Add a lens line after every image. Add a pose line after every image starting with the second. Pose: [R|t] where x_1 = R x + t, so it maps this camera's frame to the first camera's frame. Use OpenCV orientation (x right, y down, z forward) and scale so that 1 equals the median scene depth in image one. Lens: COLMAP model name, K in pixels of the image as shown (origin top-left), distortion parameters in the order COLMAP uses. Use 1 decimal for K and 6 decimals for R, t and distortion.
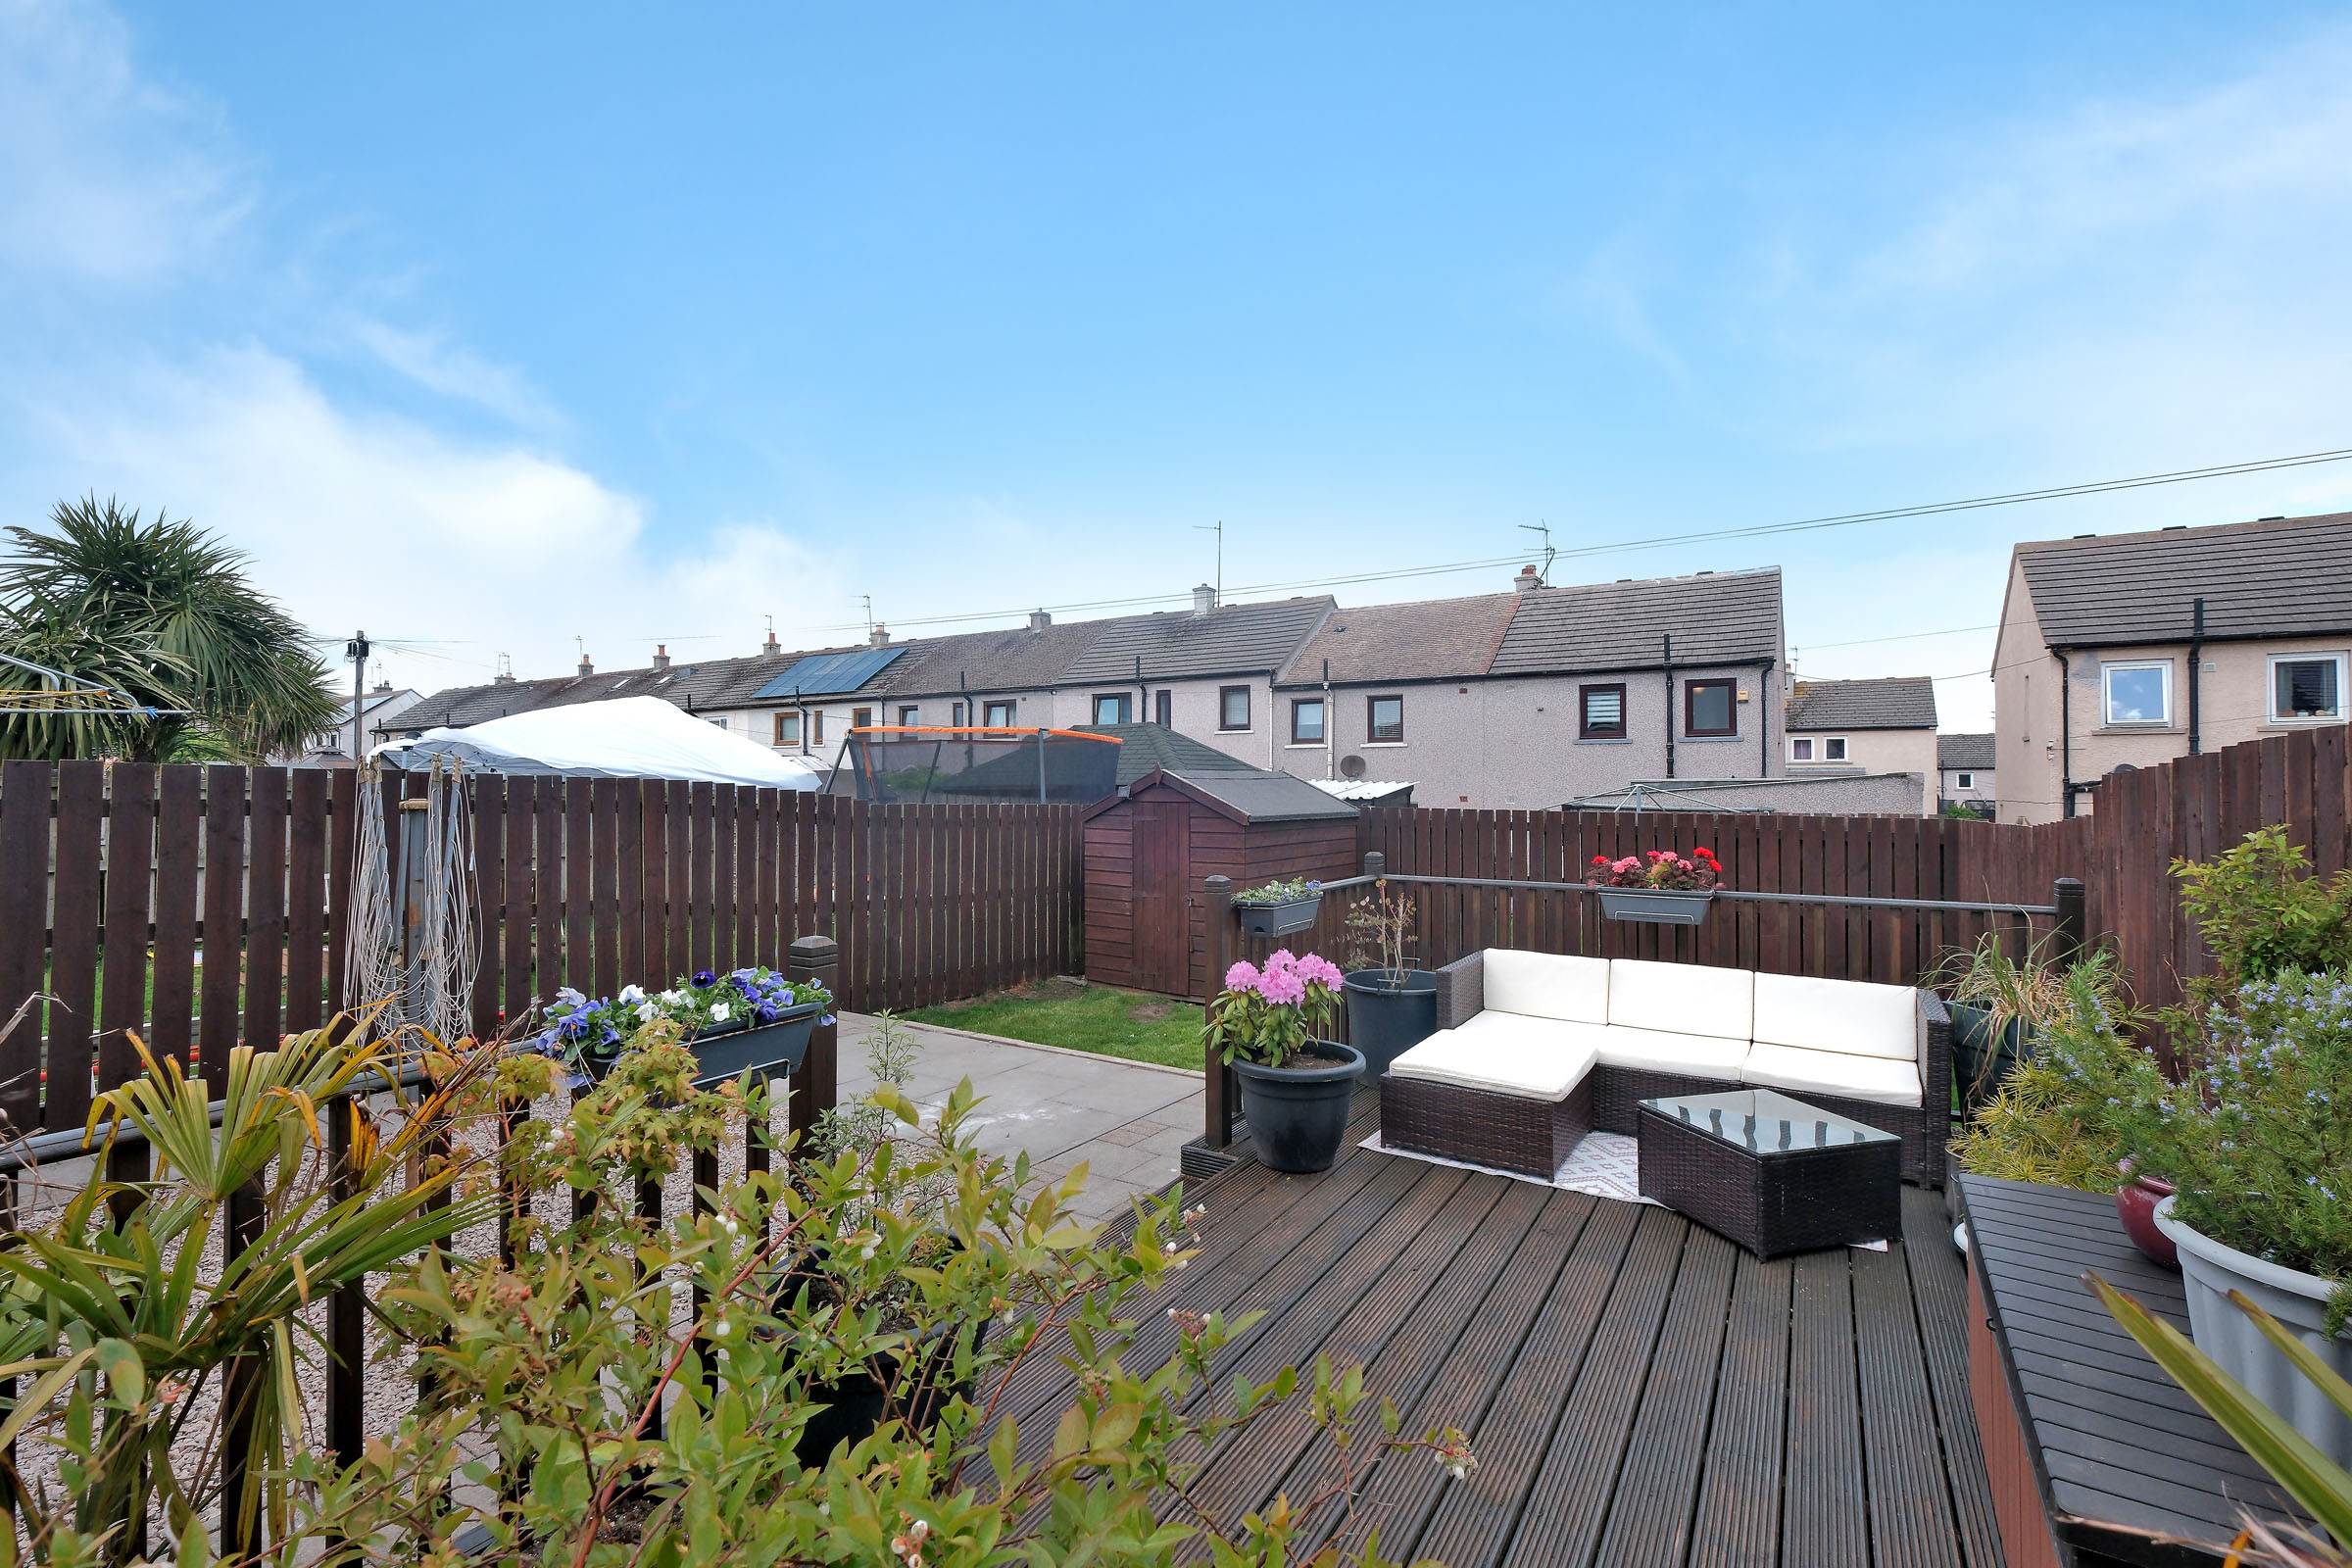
lens RADIAL K [[1015.3, 0, 1206.9], [0, 1015.3, 786.4], [0, 0, 1]] dist [-0.000809, -0.000601]
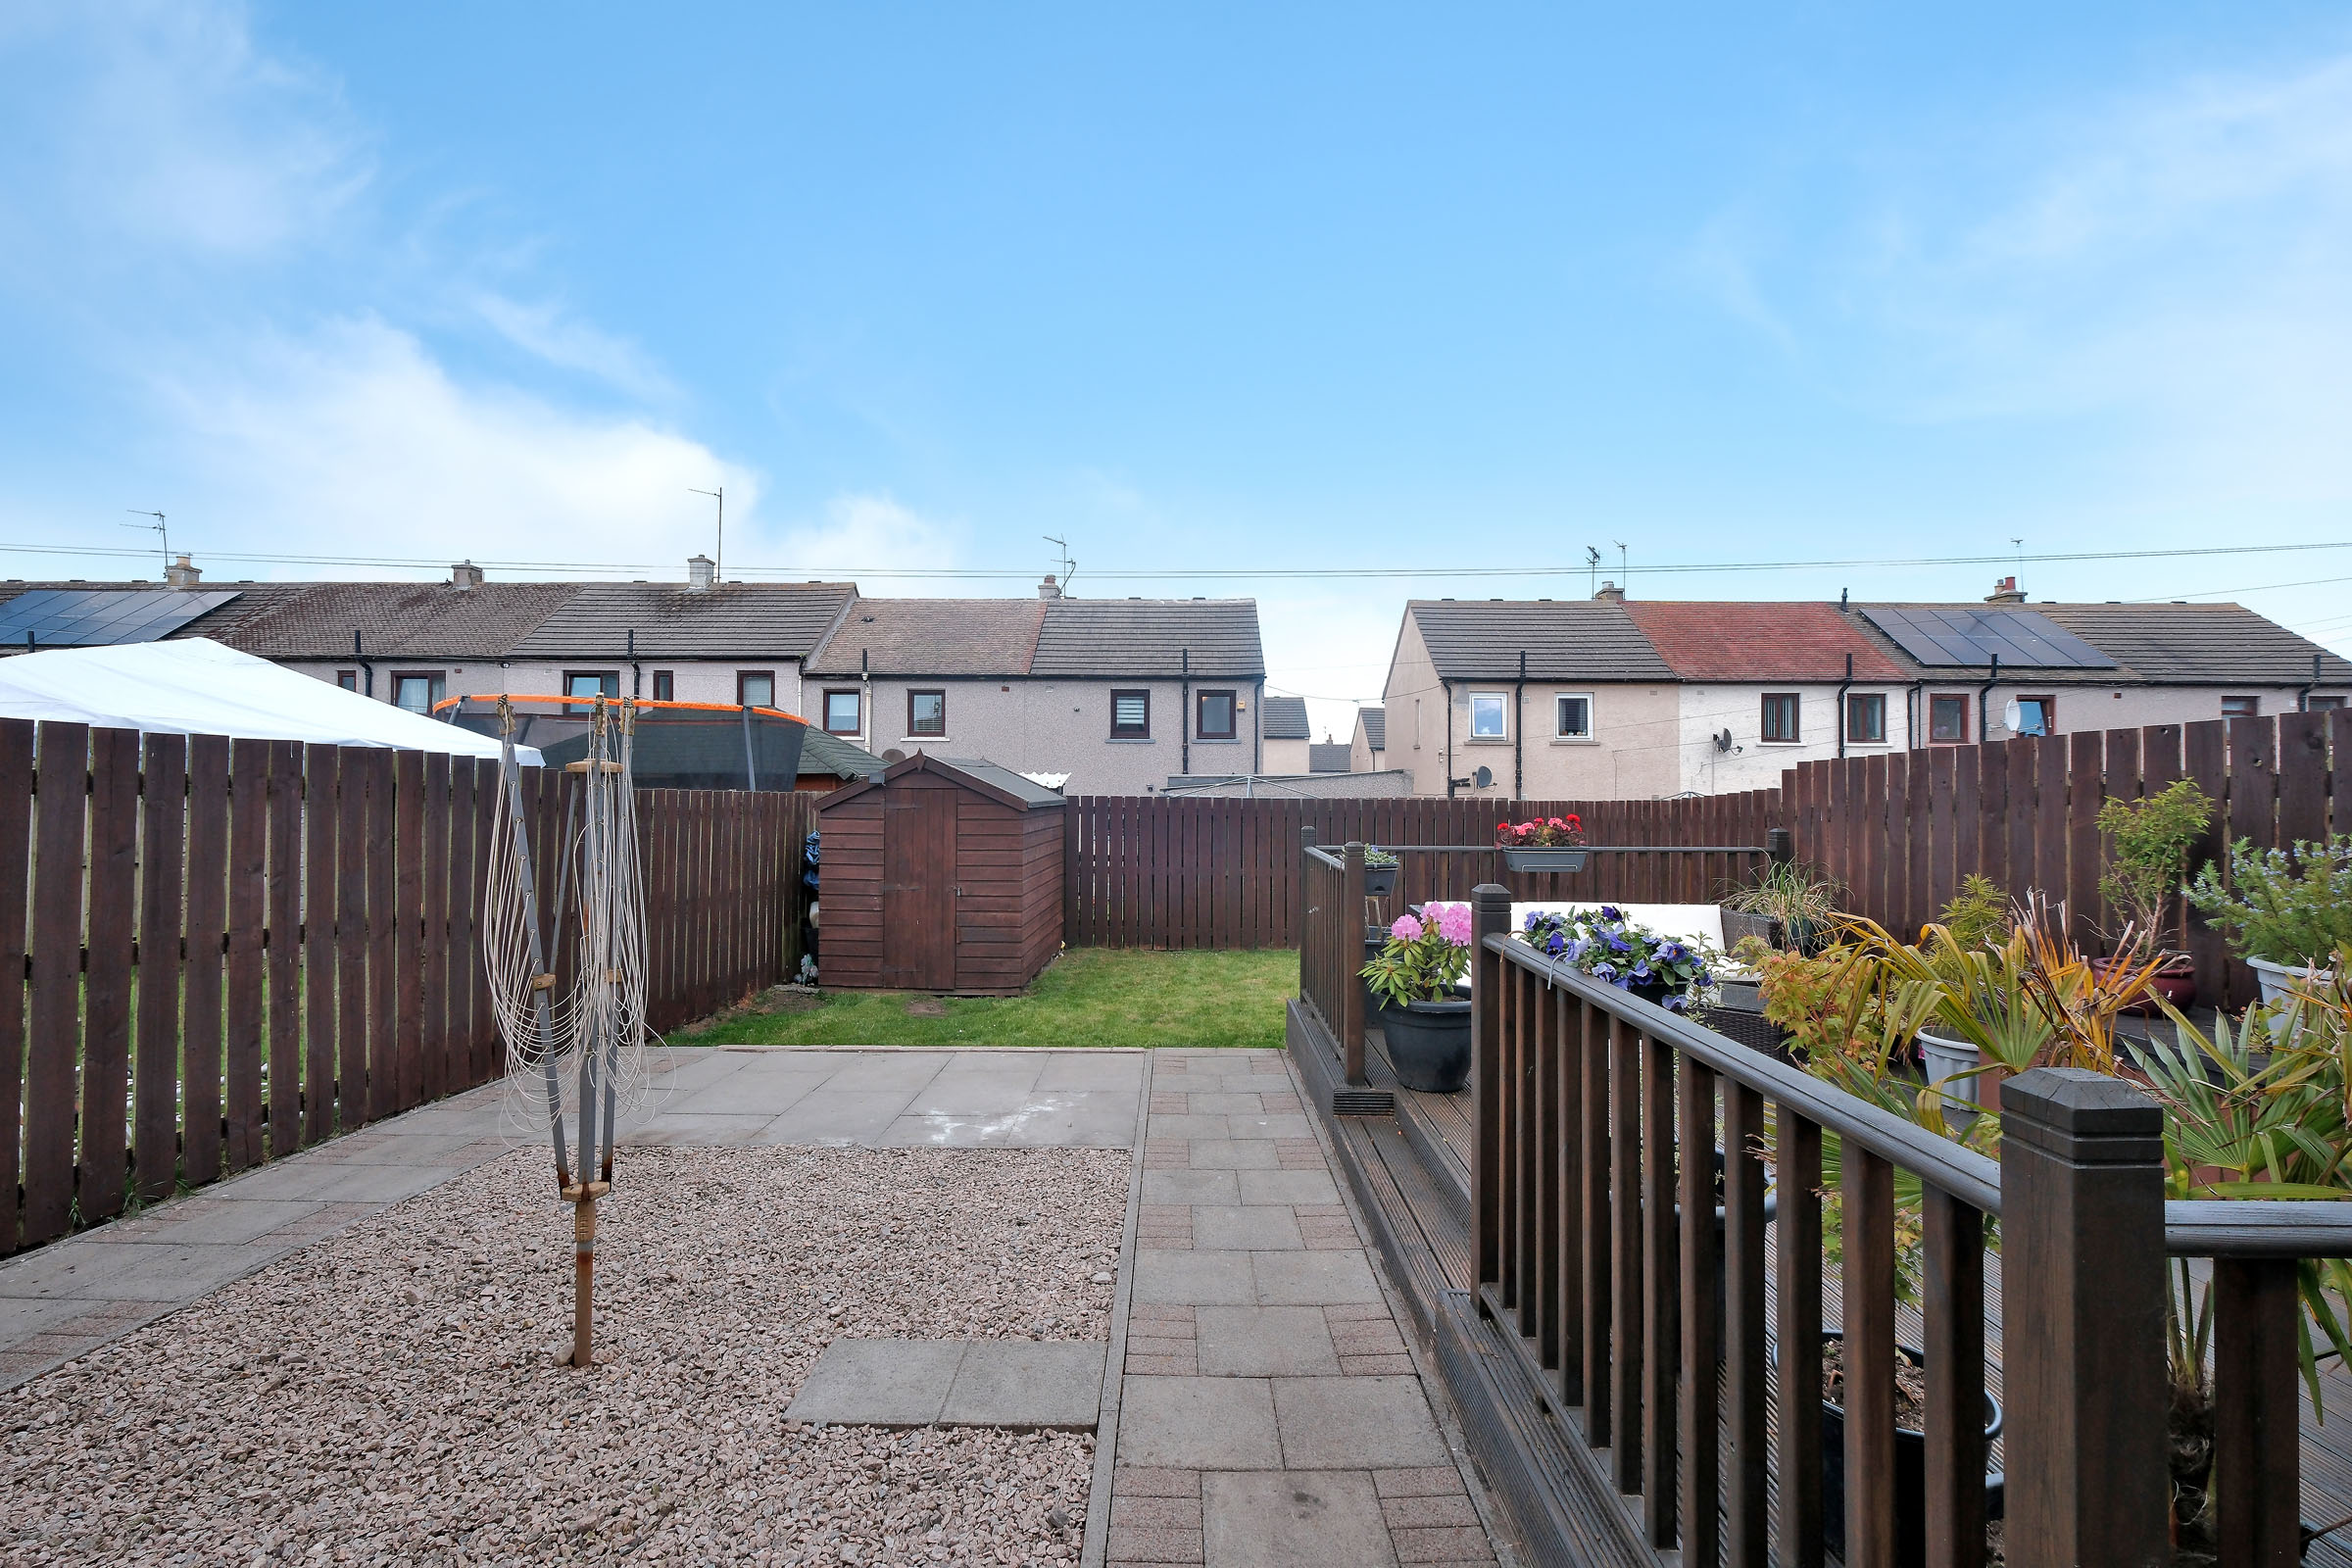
lens RADIAL K [[1015.3, 0, 1157.7], [0, 1015.3, 770.4], [0, 0, 1]] dist [-0.000809, -0.000601]
pose [[0.854334, 0.010580, 0.519617, -0.159594], [-0.002422, 0.999863, -0.016376, 0.006148], [-0.519719, 0.012732, 0.854243, 0.033574]]
